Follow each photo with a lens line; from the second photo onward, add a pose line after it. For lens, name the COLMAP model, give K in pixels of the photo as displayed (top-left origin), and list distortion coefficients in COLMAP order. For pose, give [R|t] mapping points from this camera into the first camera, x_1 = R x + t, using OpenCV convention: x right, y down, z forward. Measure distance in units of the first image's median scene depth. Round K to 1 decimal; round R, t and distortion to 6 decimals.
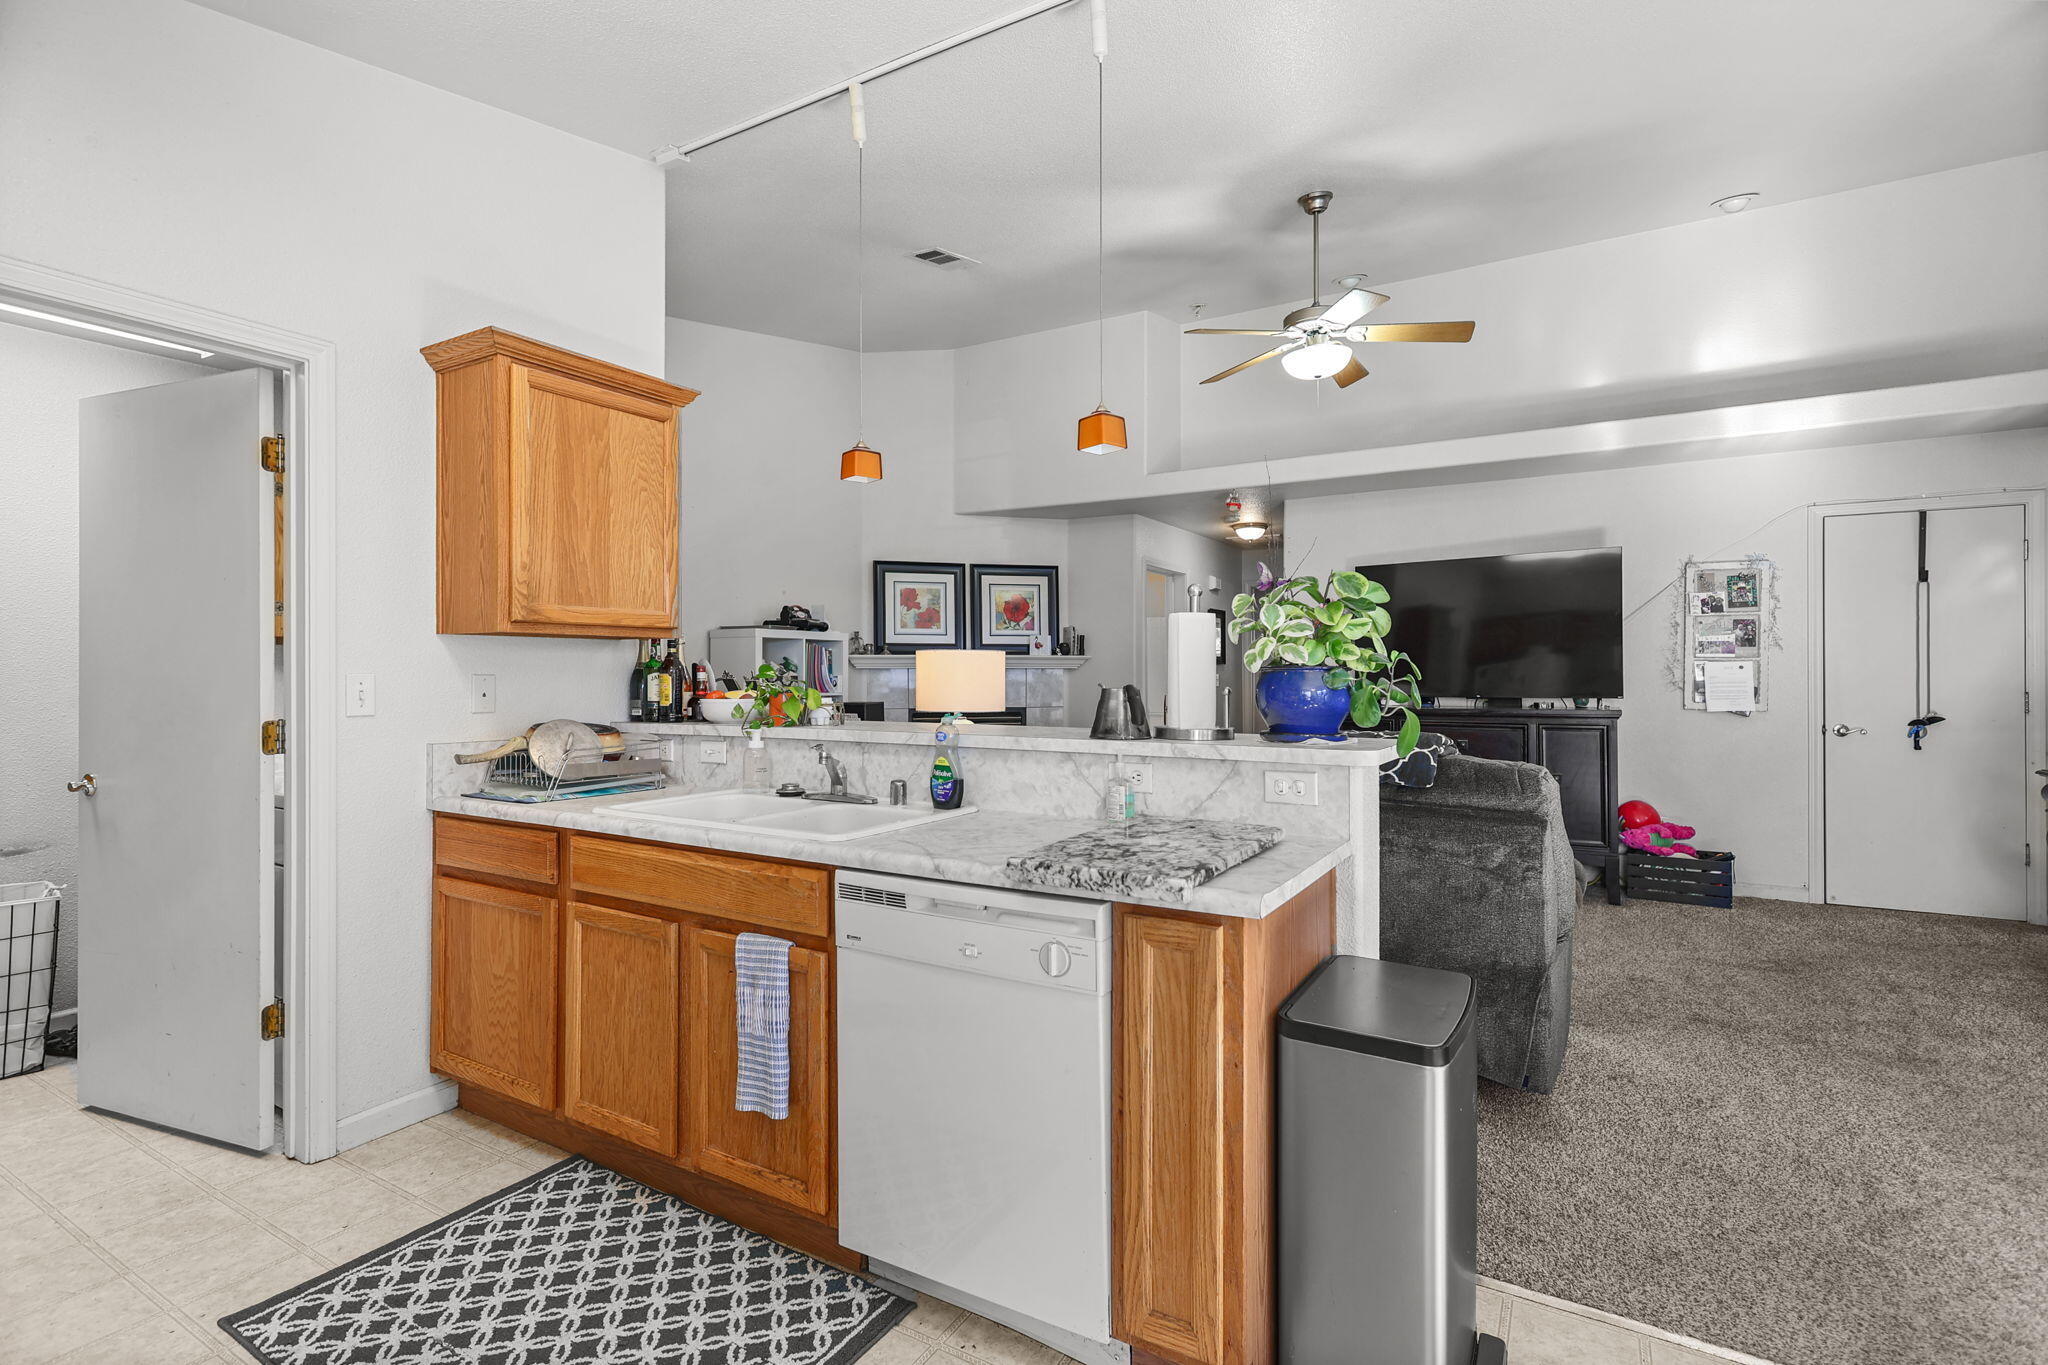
lens RADIAL K [[953.1, 0, 1021.2], [0, 953.1, 661.0], [0, 0, 1]] dist [-0.000542, -0.000320]
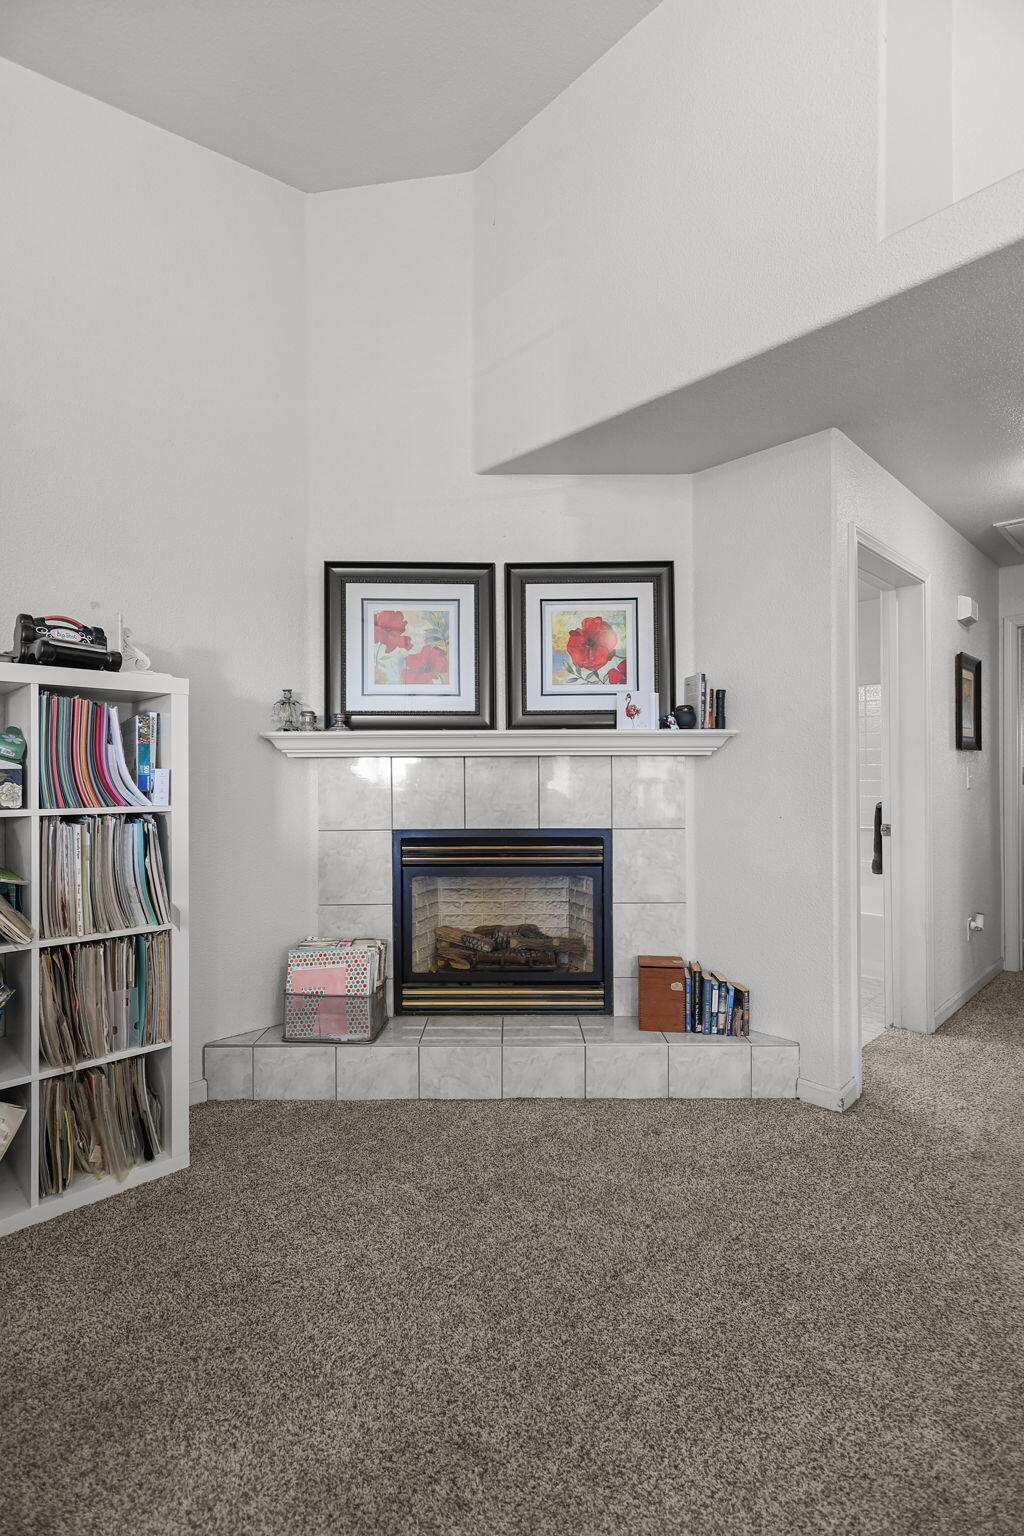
lens RADIAL K [[707.7, 0, 512.0], [0, 707.7, 768.0], [0, 0, 1]] dist [-0.000381, -0.000413]
pose [[0.967182, -0.004789, -0.254039, 0.054163], [0.006752, 0.999954, 0.006854, 0.011993], [0.253994, -0.008344, 0.967170, 0.629653]]
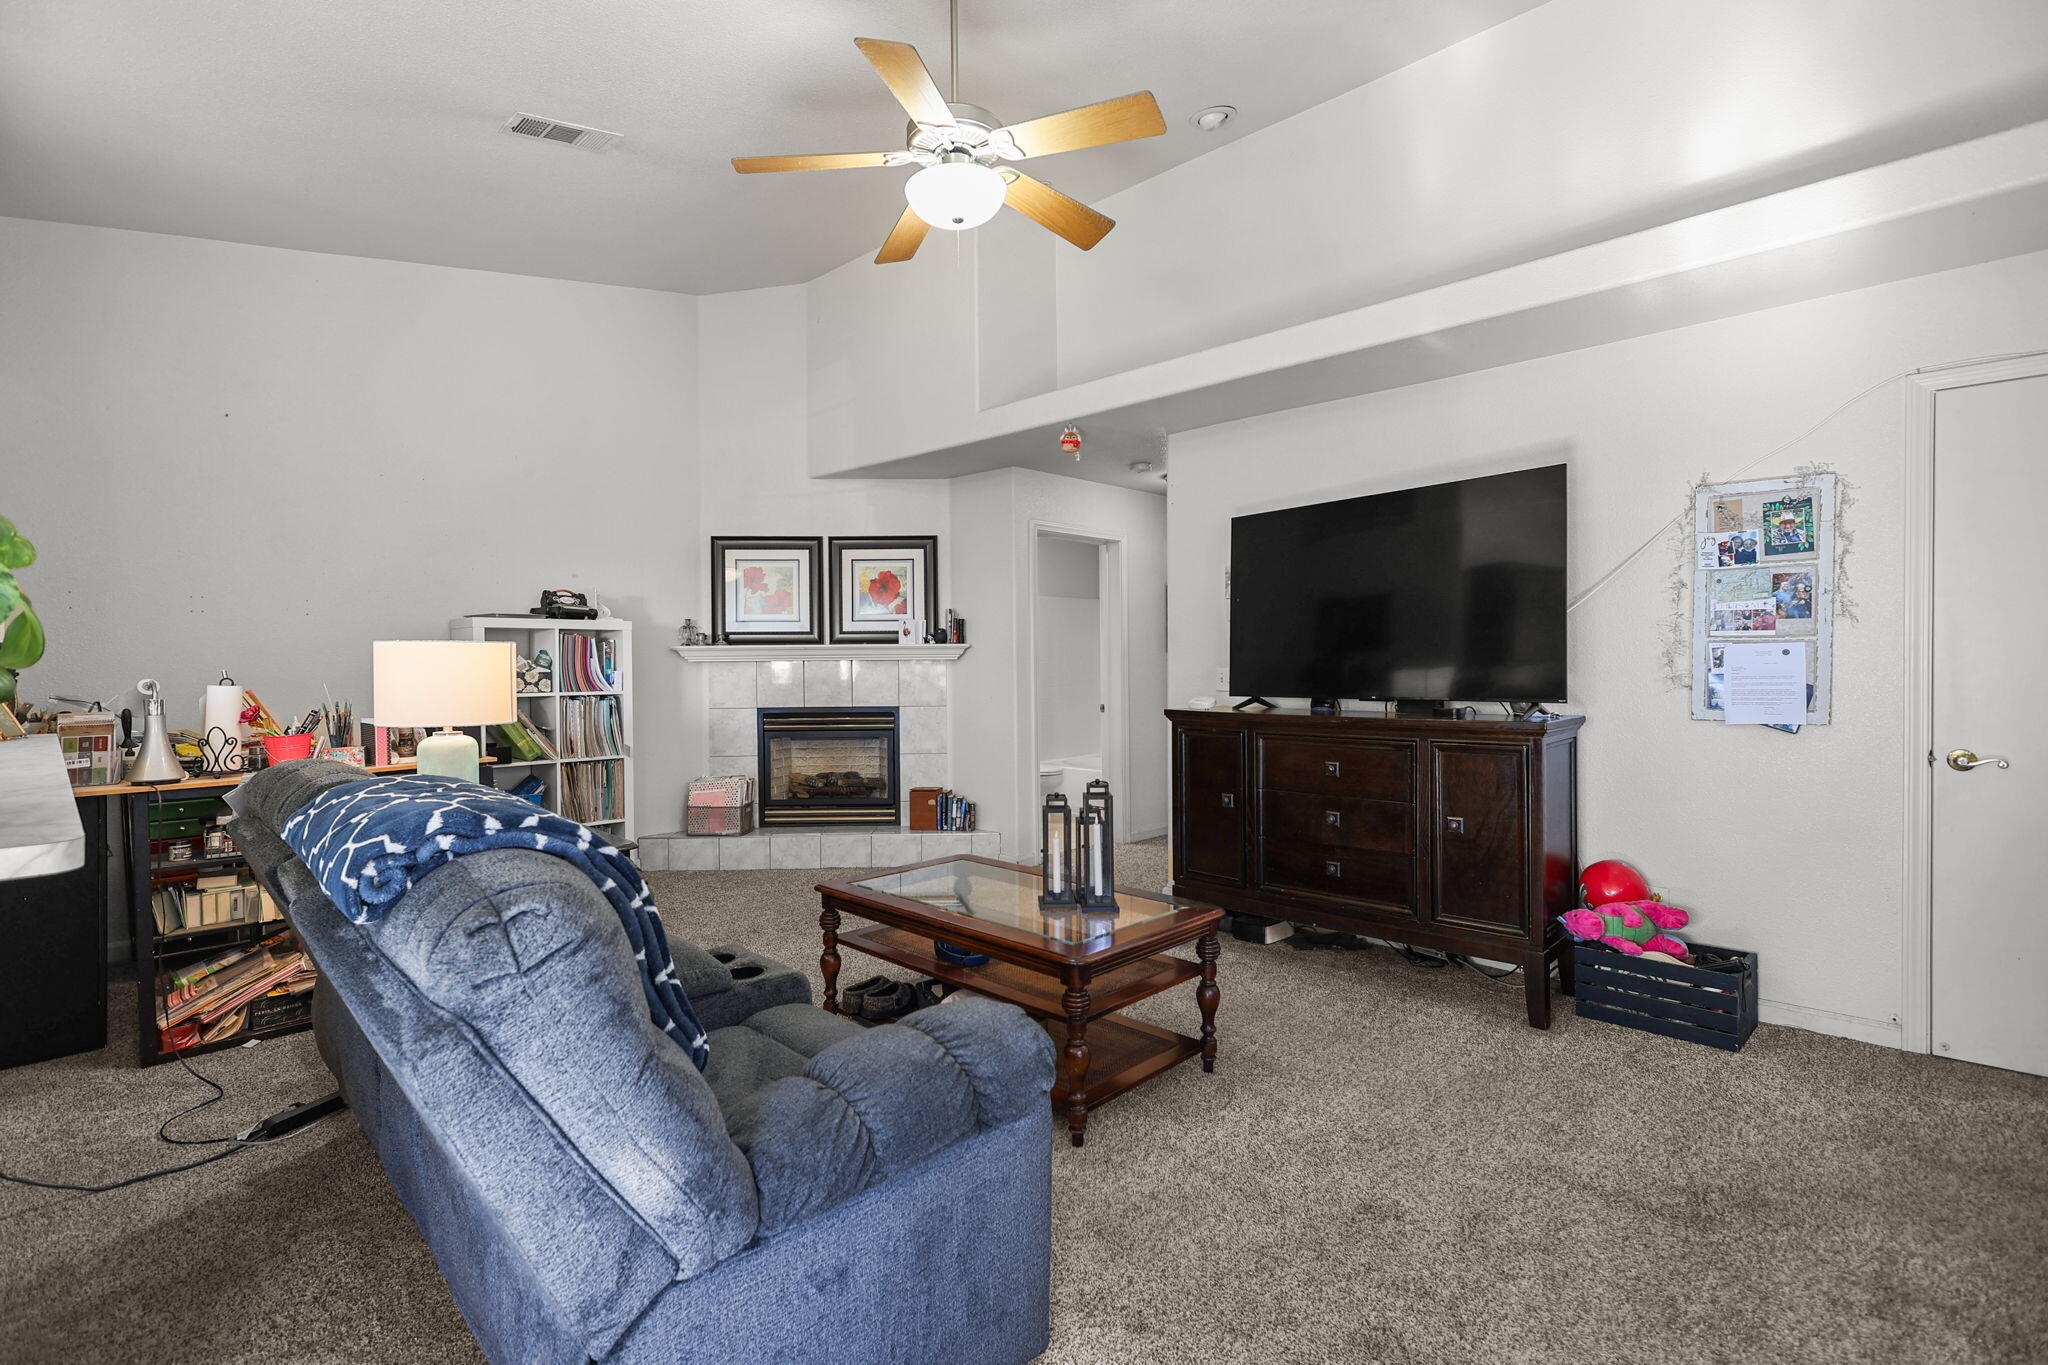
lens RADIAL K [[943.6, 0, 1031.6], [0, 943.6, 669.2], [0, 0, 1]] dist [-0.000381, -0.000413]
pose [[0.974718, -0.005711, -0.223368, 0.317693], [0.010818, 0.999707, 0.021648, -0.000713], [0.223179, -0.023517, 0.974494, 0.230142]]
